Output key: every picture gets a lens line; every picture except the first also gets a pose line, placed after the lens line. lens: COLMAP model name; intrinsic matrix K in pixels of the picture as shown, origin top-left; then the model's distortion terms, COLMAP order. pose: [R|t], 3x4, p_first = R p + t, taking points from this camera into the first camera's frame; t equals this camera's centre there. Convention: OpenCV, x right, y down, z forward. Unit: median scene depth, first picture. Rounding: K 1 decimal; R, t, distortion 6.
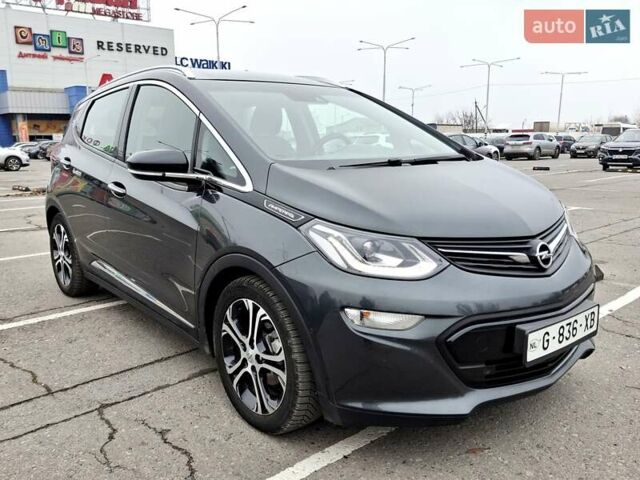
lens RADIAL K [[557.9, 0, 309.4], [0, 557.9, 255.8], [0, 0, 1]] dist [0.075289, -0.144577]
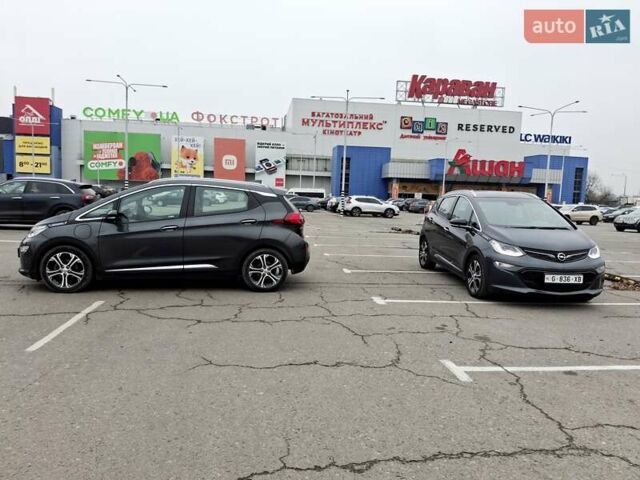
lens RADIAL K [[454.0, 0, 312.9], [0, 454.0, 247.9], [0, 0, 1]] dist [0.071251, -0.141916]
pose [[0.803003, 0.109460, -0.585837, 0.665167], [-0.165291, 0.985330, -0.042460, 0.254396], [0.572595, 0.130929, 0.809316, -1.739583]]
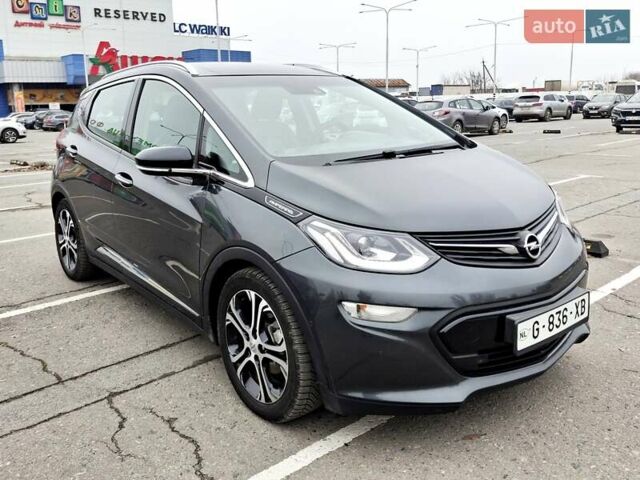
lens RADIAL K [[581.8, 0, 300.4], [0, 581.8, 193.2], [0, 0, 1]] dist [0.077523, -0.158656]
pose [[0.999636, -0.016409, -0.021418, 0.008276], [0.015280, 0.998538, -0.051844, -0.039562], [0.022237, 0.051498, 0.998425, -0.084091]]
